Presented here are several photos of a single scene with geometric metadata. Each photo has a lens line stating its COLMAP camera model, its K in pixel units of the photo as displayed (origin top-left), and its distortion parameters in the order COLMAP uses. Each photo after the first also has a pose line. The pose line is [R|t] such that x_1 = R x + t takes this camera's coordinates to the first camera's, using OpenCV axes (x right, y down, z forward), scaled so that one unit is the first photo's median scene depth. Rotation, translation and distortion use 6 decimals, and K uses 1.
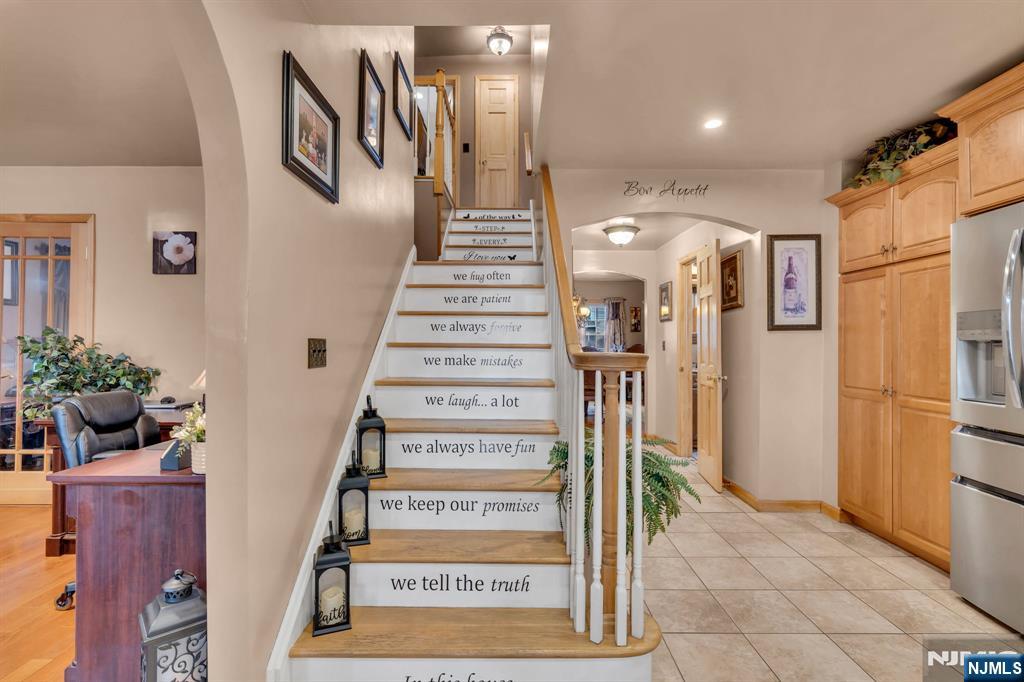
lens RADIAL K [[460.9, 0, 512.3], [0, 460.9, 339.7], [0, 0, 1]] dist [-0.004130, 0.001710]
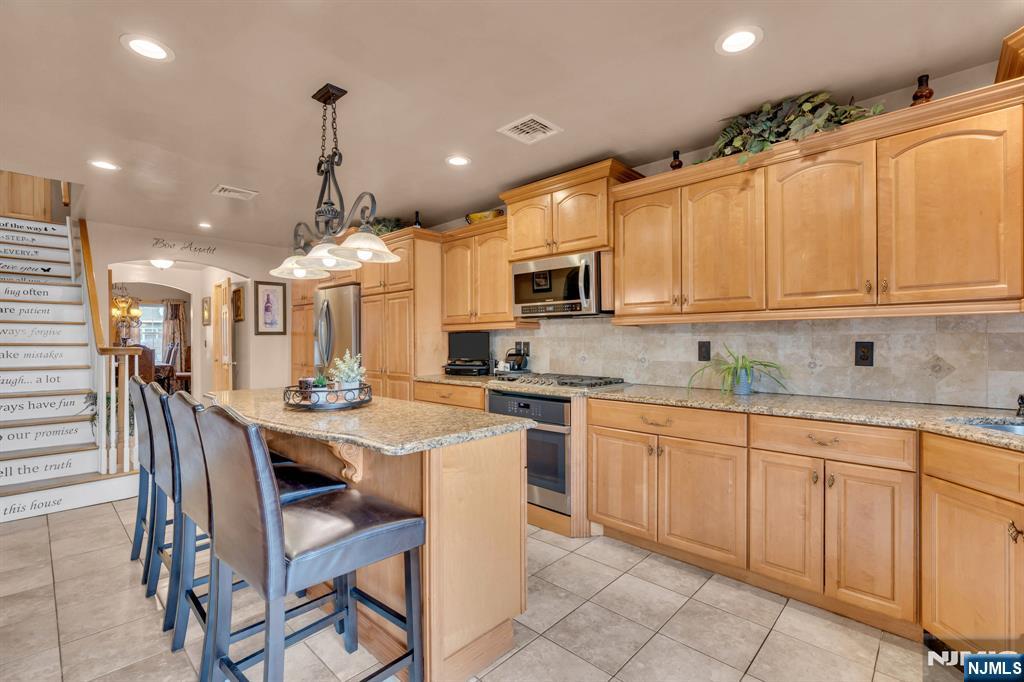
lens RADIAL K [[460.9, 0, 516.1], [0, 460.9, 343.7], [0, 0, 1]] dist [-0.004130, 0.001710]
pose [[0.685625, -0.008739, 0.727902, -0.047146], [-0.003664, 0.999874, 0.015455, -0.016555], [-0.727945, -0.013264, 0.685507, -0.954263]]
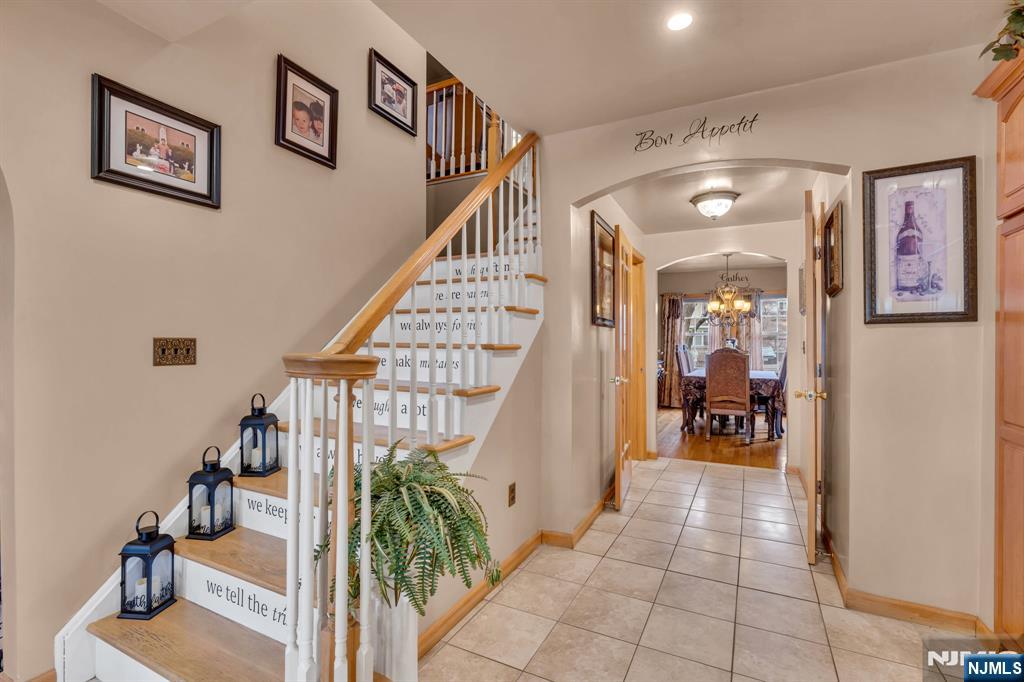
lens RADIAL K [[460.9, 0, 517.5], [0, 460.9, 342.0], [0, 0, 1]] dist [-0.004130, 0.001710]
pose [[0.892002, -0.000199, -0.452031, 0.417947], [0.001894, 0.999993, 0.003296, 0.002203], [0.452027, -0.003796, 0.891996, 0.224464]]
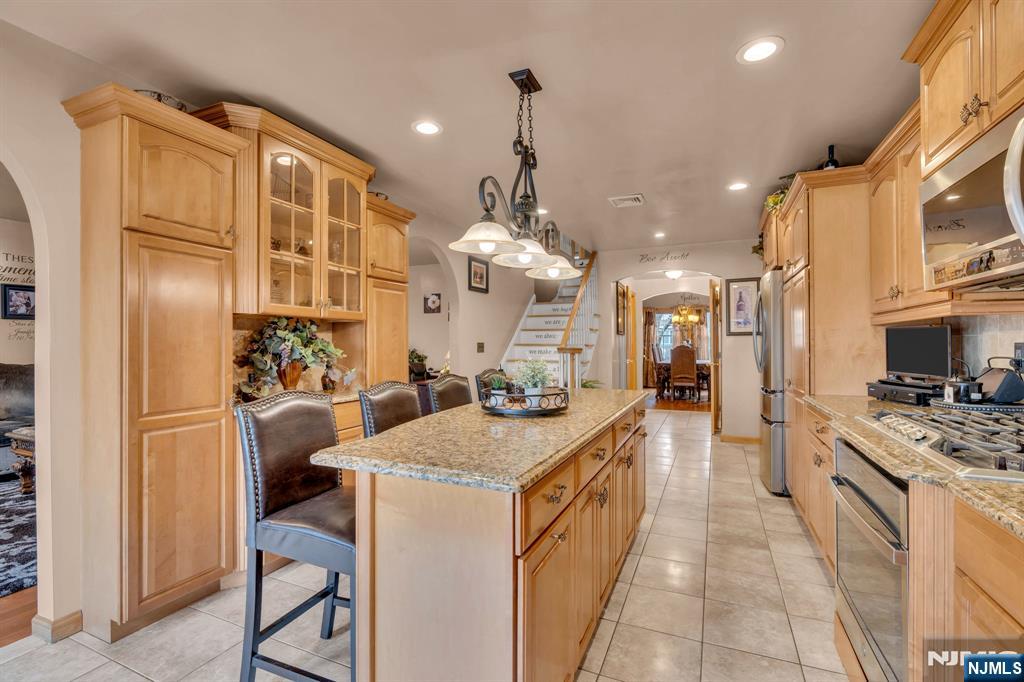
lens RADIAL K [[460.9, 0, 513.1], [0, 460.9, 342.6], [0, 0, 1]] dist [-0.004130, 0.001710]
pose [[0.915199, -0.003926, -0.402984, 0.521108], [0.007001, 0.999957, 0.006157, -0.010207], [0.402942, -0.008456, 0.915186, -0.881543]]
